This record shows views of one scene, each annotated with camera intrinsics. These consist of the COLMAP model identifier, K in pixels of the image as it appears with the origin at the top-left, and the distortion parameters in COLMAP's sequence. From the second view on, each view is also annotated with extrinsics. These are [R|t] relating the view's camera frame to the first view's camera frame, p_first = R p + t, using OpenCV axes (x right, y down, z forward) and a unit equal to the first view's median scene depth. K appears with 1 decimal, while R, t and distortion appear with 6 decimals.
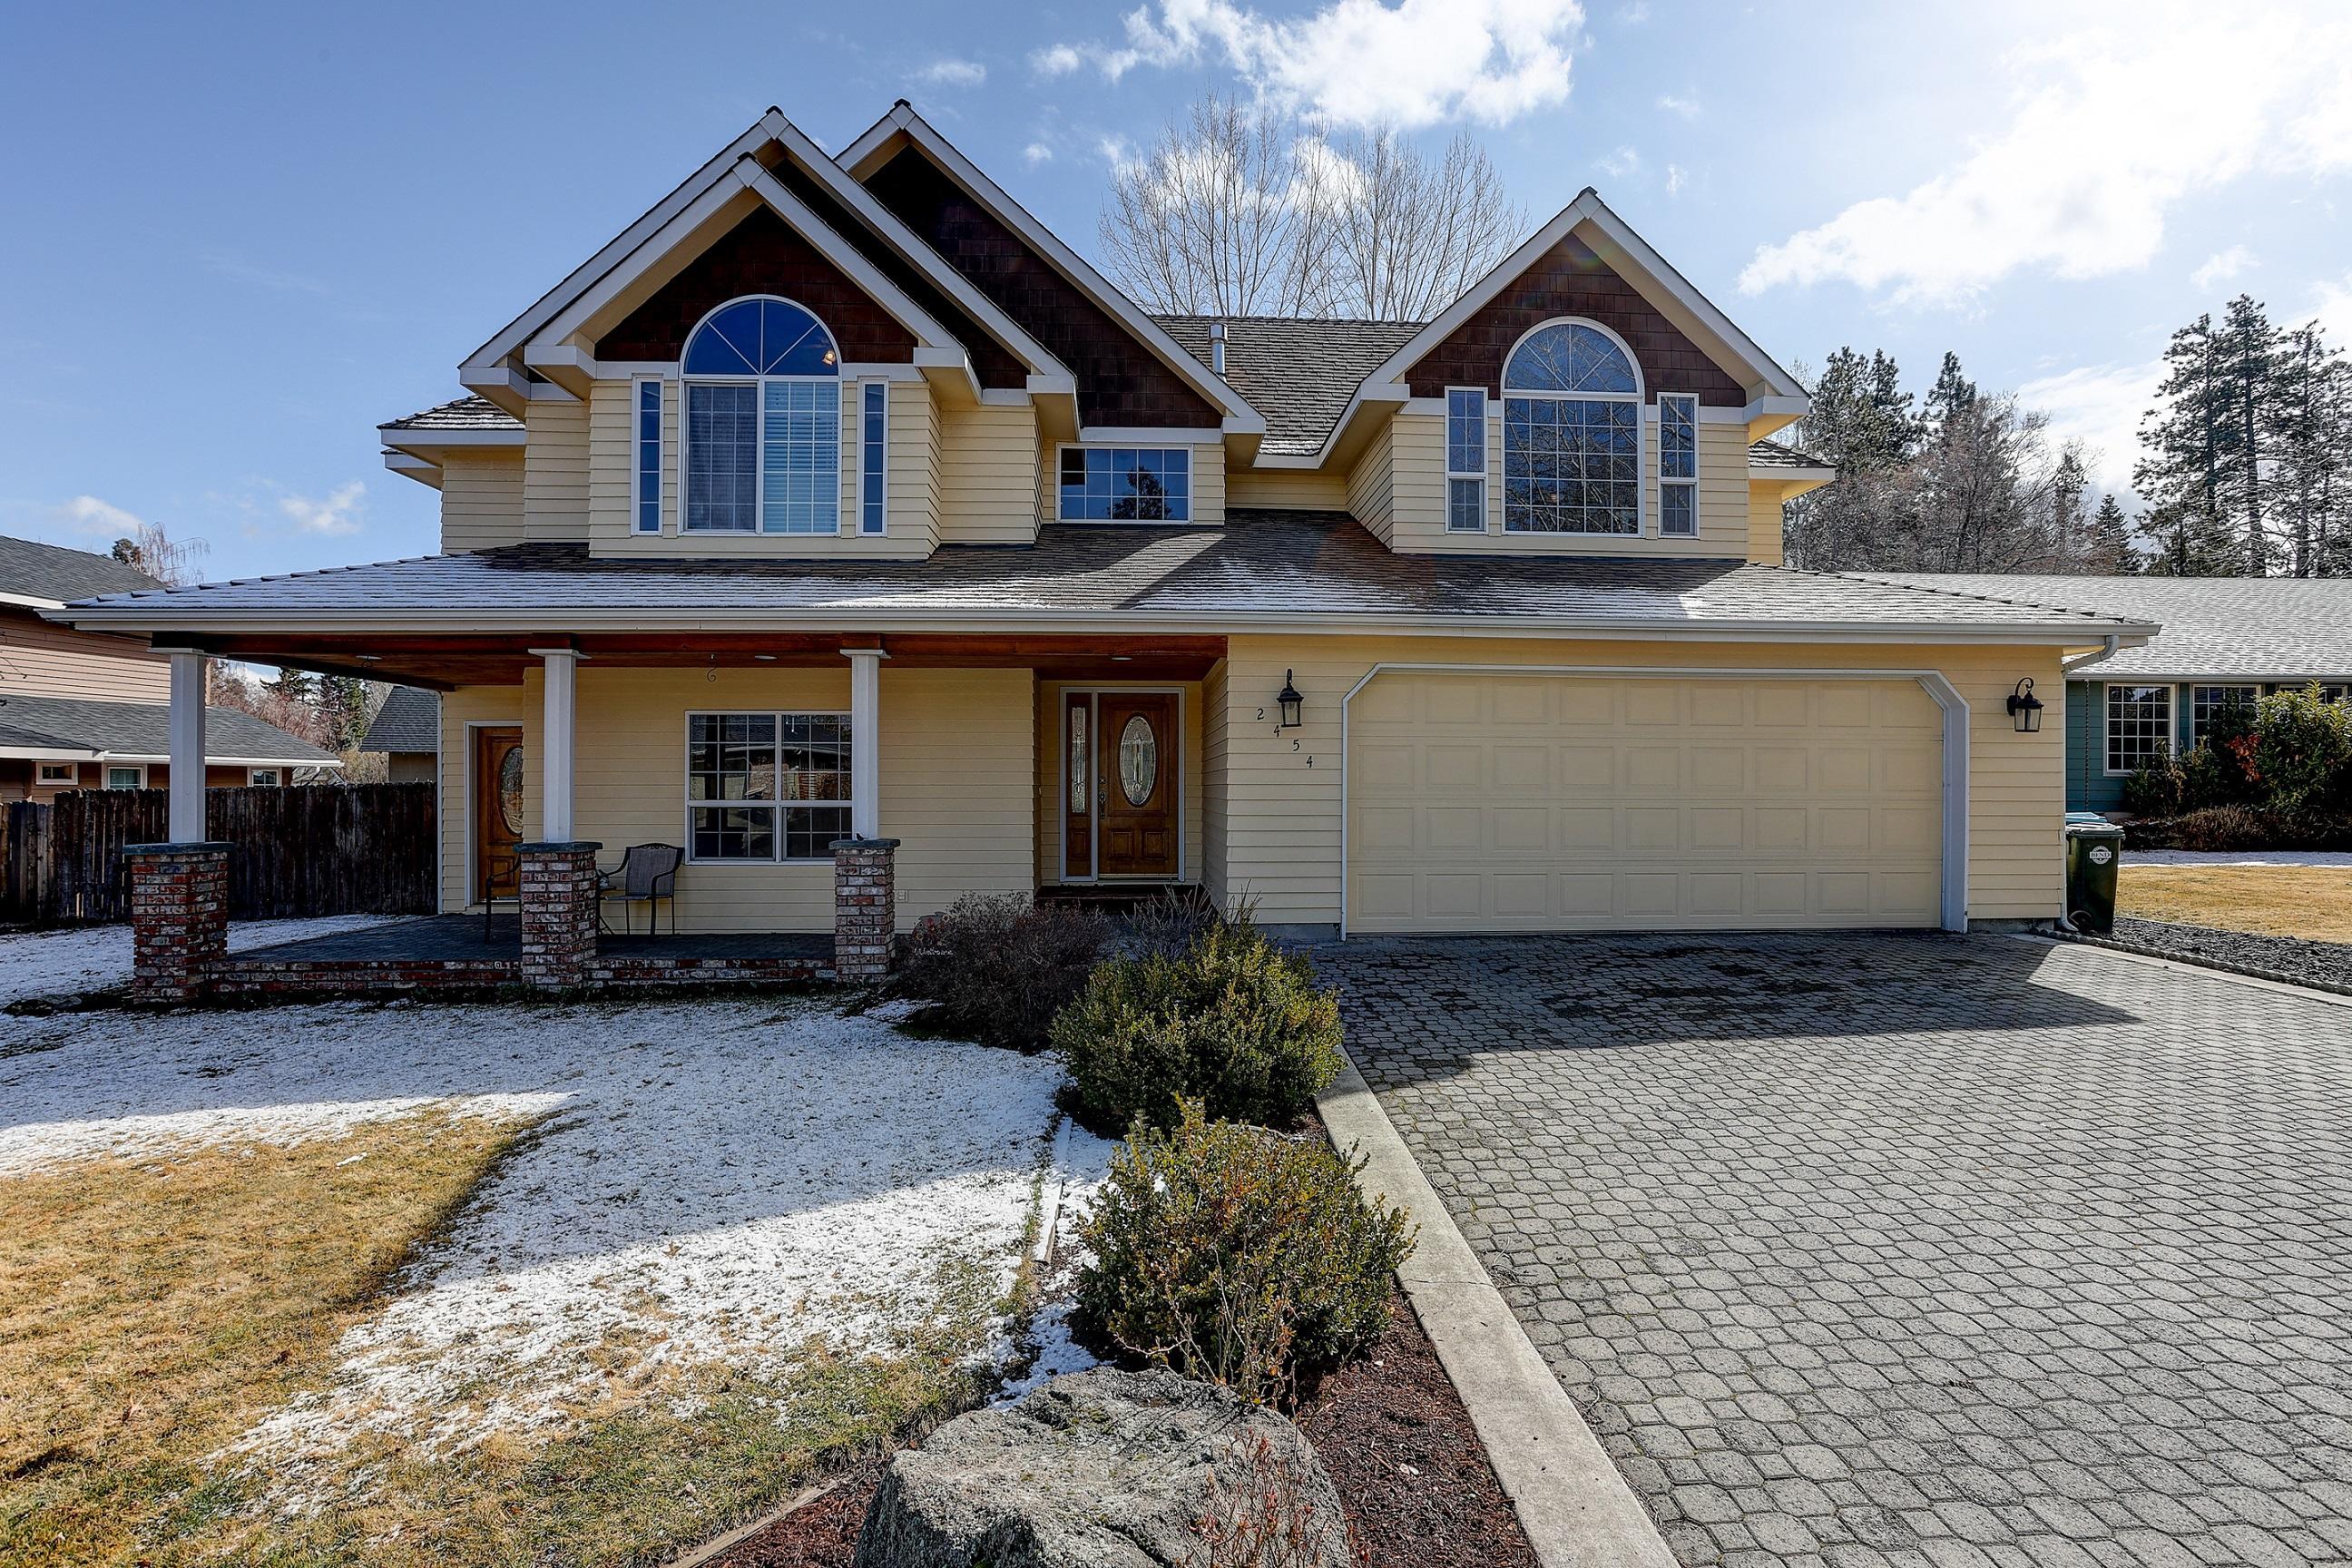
lens RADIAL K [[1164.6, 0, 1154.6], [0, 1164.6, 783.5], [0, 0, 1]] dist [-0.031622, 0.013337]
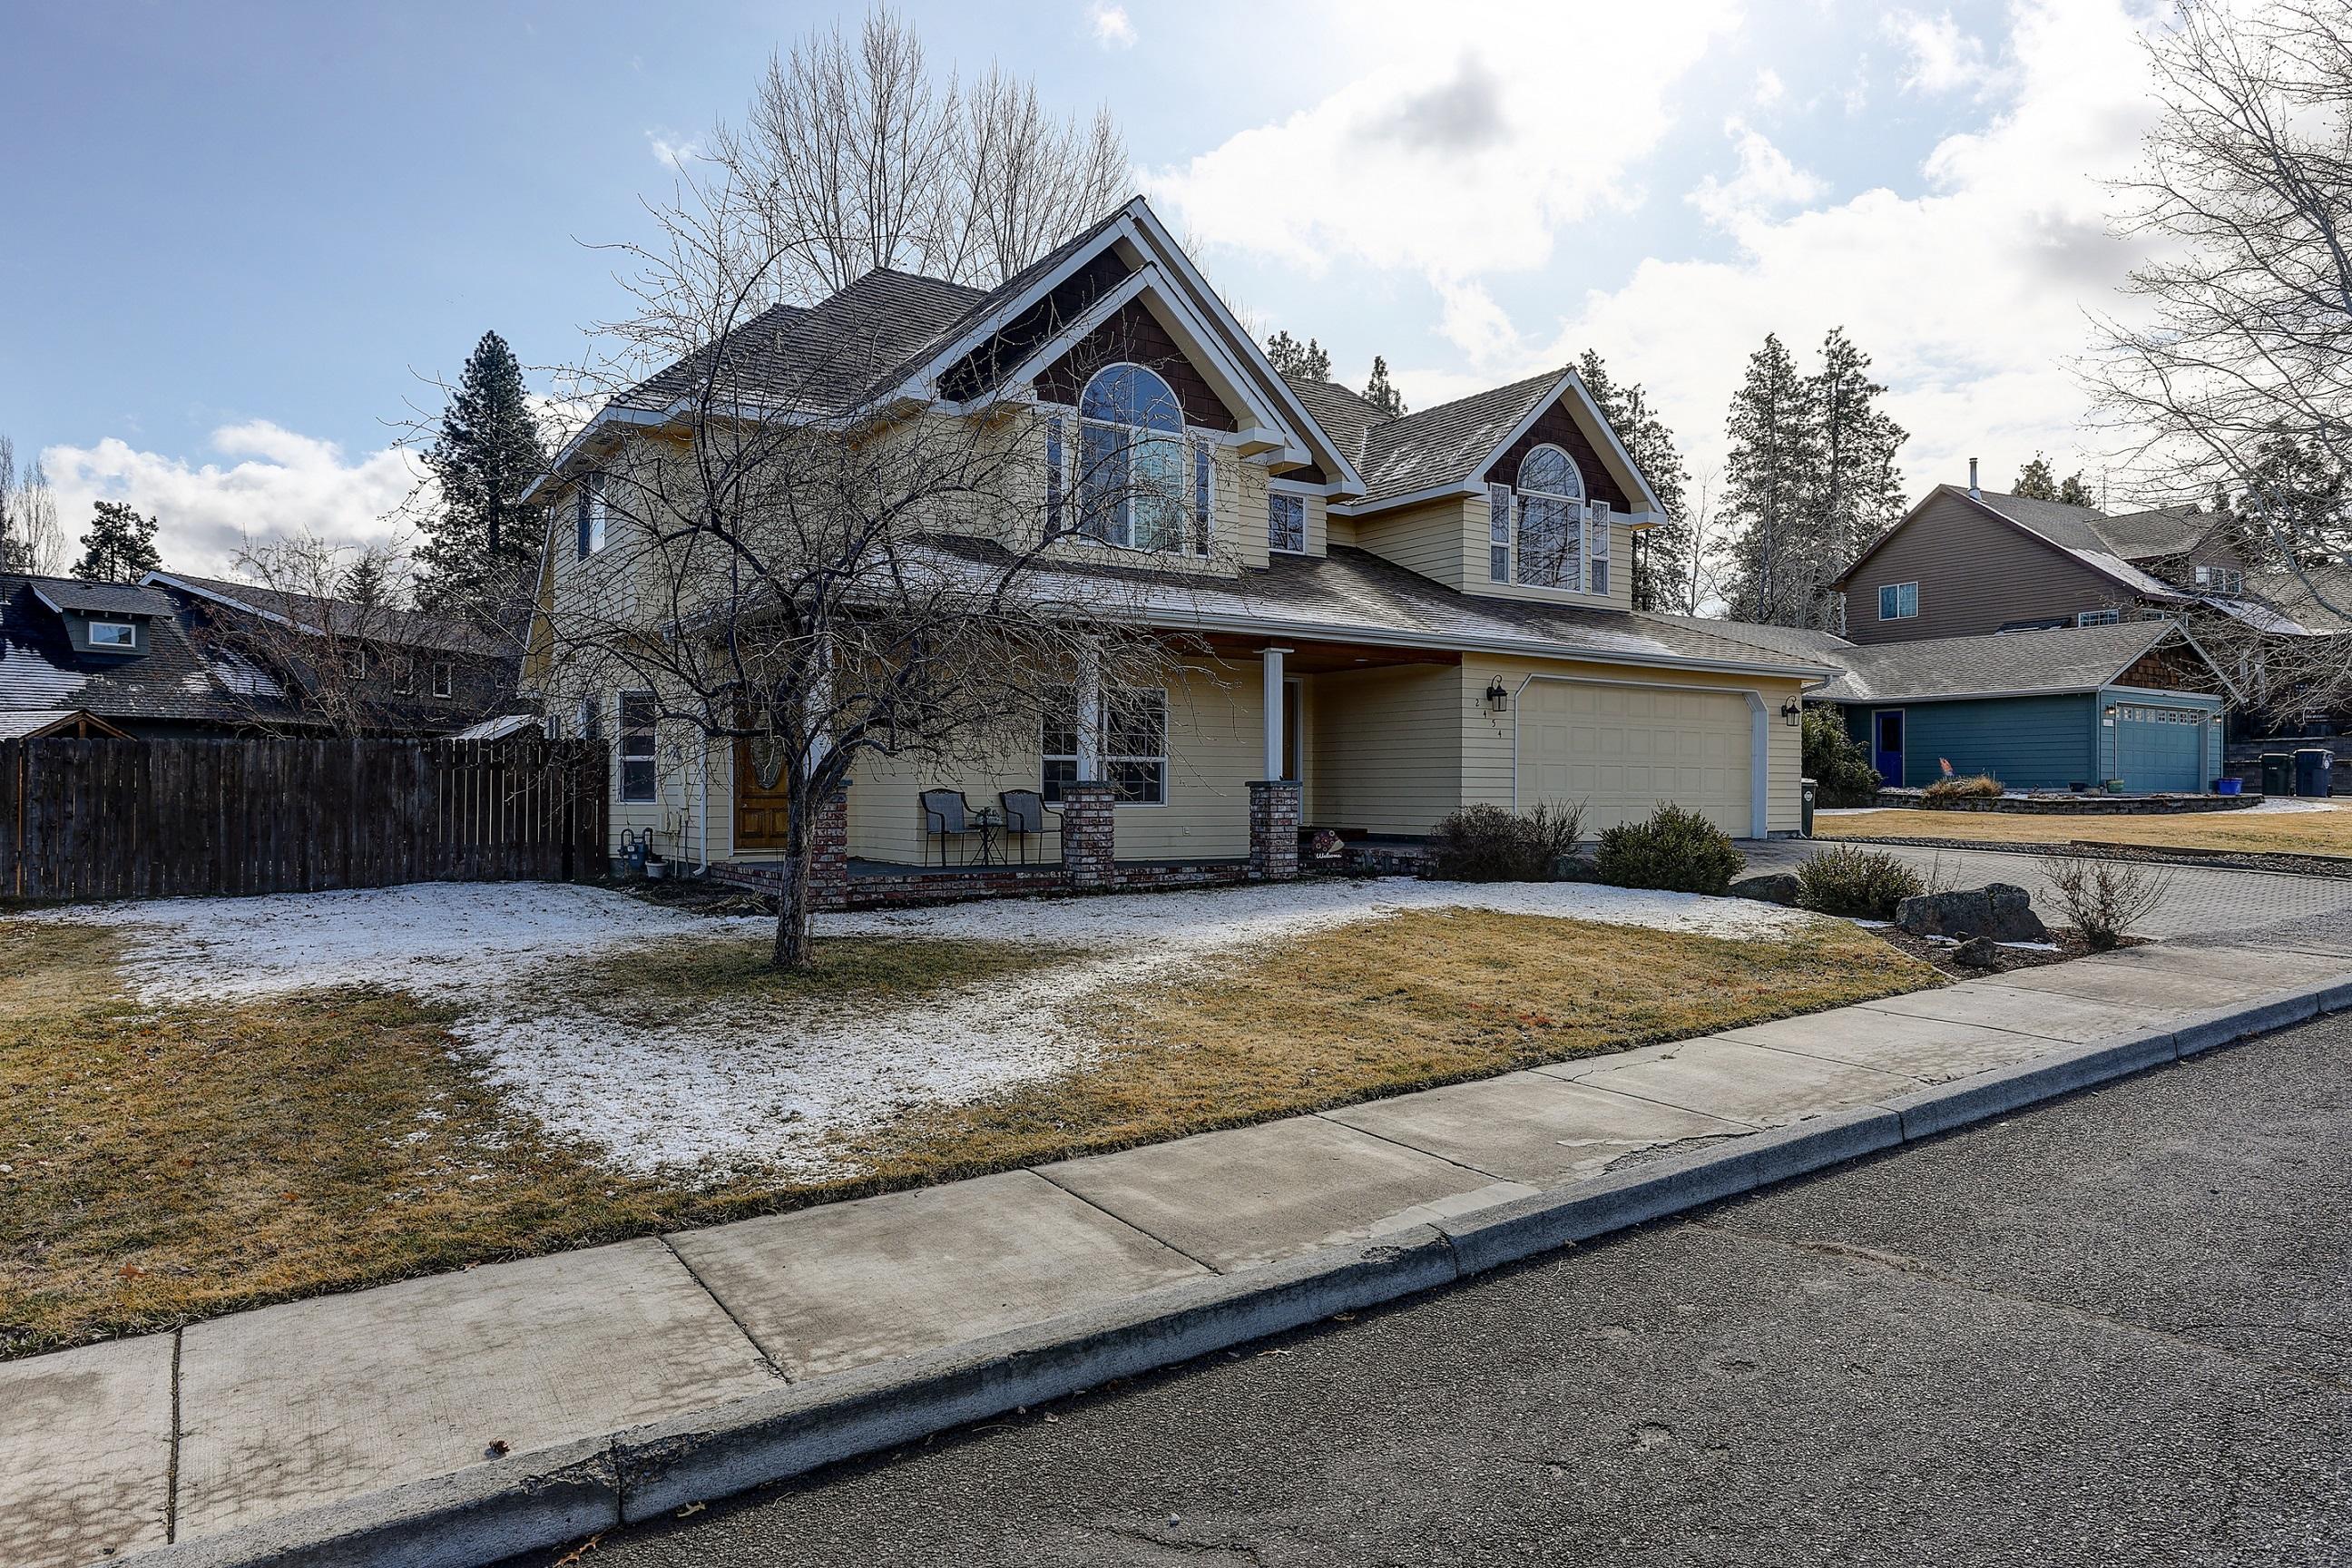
lens RADIAL K [[1551.0, 0, 1183.8], [0, 1551.0, 783.3], [0, 0, 1]] dist [-0.005953, -0.000820]
pose [[0.843048, 0.004695, 0.537818, -1.132572], [-0.006136, 0.999981, 0.000888, 0.041511], [-0.537803, -0.004048, 0.843061, -0.456805]]
